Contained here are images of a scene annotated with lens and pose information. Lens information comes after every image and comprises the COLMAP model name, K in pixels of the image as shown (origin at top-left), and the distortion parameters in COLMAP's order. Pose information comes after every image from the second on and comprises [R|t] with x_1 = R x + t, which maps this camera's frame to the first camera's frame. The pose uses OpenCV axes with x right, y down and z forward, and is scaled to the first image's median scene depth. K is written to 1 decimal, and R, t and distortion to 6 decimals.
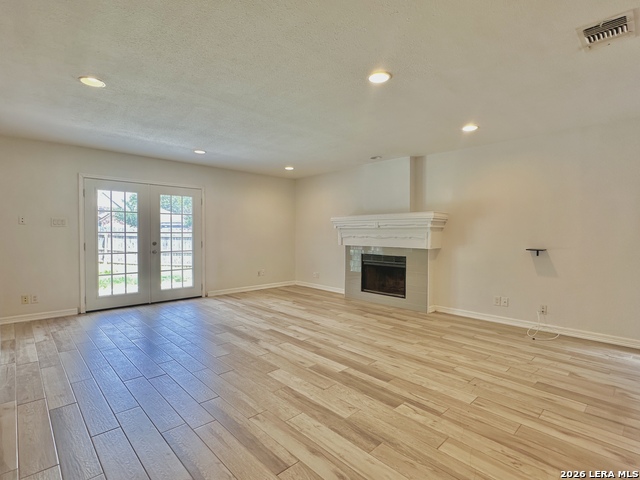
lens RADIAL K [[322.5, 0, 322.4], [0, 322.5, 242.5], [0, 0, 1]] dist [-0.005975, 0.000820]
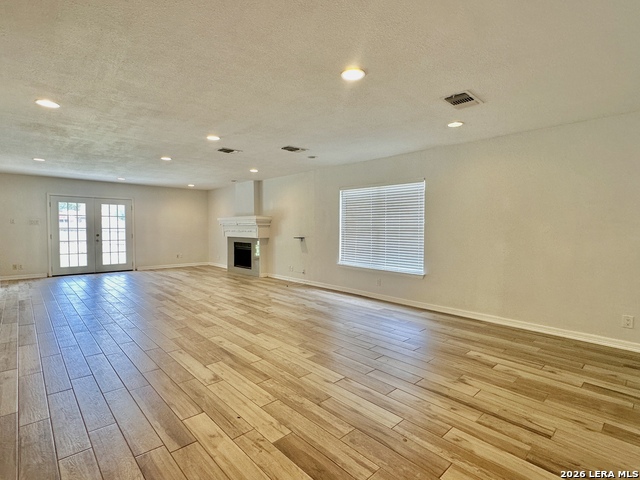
lens RADIAL K [[322.5, 0, 319.9], [0, 322.5, 238.5], [0, 0, 1]] dist [-0.005975, 0.000820]
pose [[0.999984, 0.000789, -0.005563, 0.589693], [-0.000769, 0.999993, 0.003583, 0.013738], [0.005566, -0.003579, 0.999978, -0.584414]]
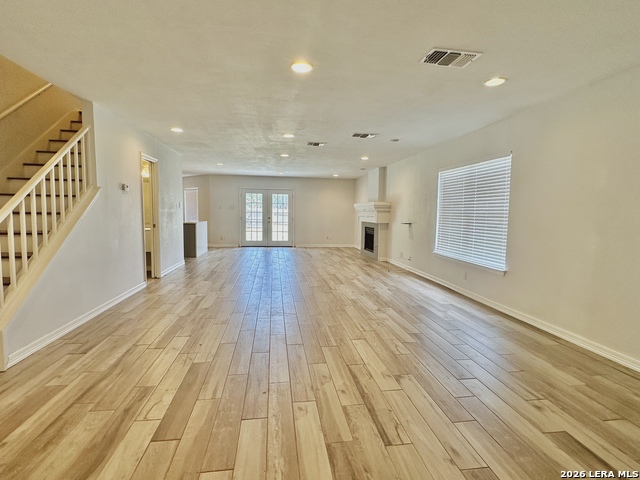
lens RADIAL K [[322.5, 0, 319.8], [0, 322.5, 239.2], [0, 0, 1]] dist [-0.005975, 0.000820]
pose [[0.815800, 0.054763, -0.575736, 0.964372], [-0.028398, 0.998099, 0.054698, 0.017872], [0.577637, -0.028273, 0.815804, -0.518530]]
